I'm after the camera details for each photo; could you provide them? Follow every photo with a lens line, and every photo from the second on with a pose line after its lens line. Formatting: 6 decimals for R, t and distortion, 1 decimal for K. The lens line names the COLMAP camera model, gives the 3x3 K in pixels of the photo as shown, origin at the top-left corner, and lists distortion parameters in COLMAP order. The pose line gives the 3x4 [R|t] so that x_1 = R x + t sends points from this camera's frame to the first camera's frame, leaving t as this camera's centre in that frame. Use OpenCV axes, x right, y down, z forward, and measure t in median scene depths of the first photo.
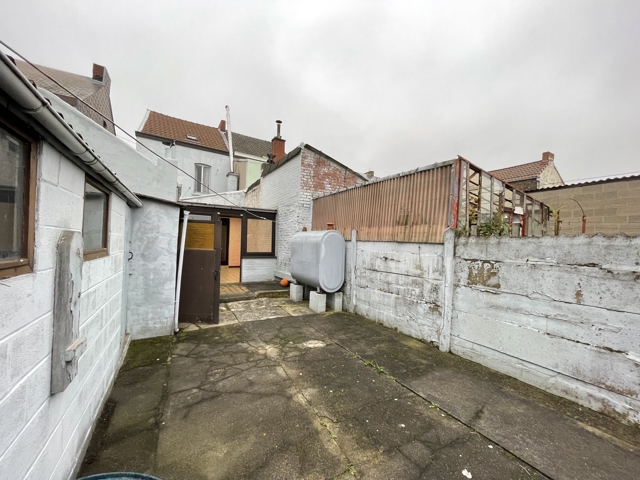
lens RADIAL K [[258.6, 0, 319.4], [0, 258.6, 241.4], [0, 0, 1]] dist [-0.002573, 0.000227]
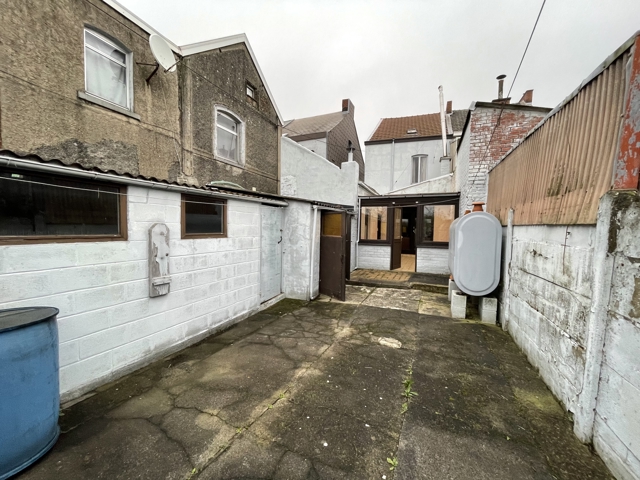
lens RADIAL K [[258.6, 0, 319.4], [0, 258.6, 241.4], [0, 0, 1]] dist [-0.002573, 0.000227]
pose [[0.600298, 0.020655, -0.799510, 0.520869], [0.008588, 0.999442, 0.032268, 0.018177], [0.799730, -0.026236, 0.599786, 0.272306]]
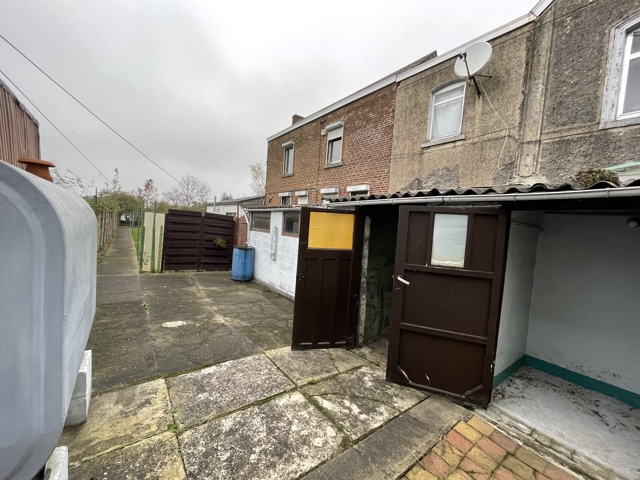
lens RADIAL K [[258.6, 0, 319.4], [0, 258.6, 241.4], [0, 0, 1]] dist [-0.002573, 0.000227]
pose [[-0.986540, -0.092040, -0.135160, -0.399540], [-0.099624, 0.993745, 0.050449, -0.031661], [0.129672, 0.063235, -0.989539, 1.982533]]
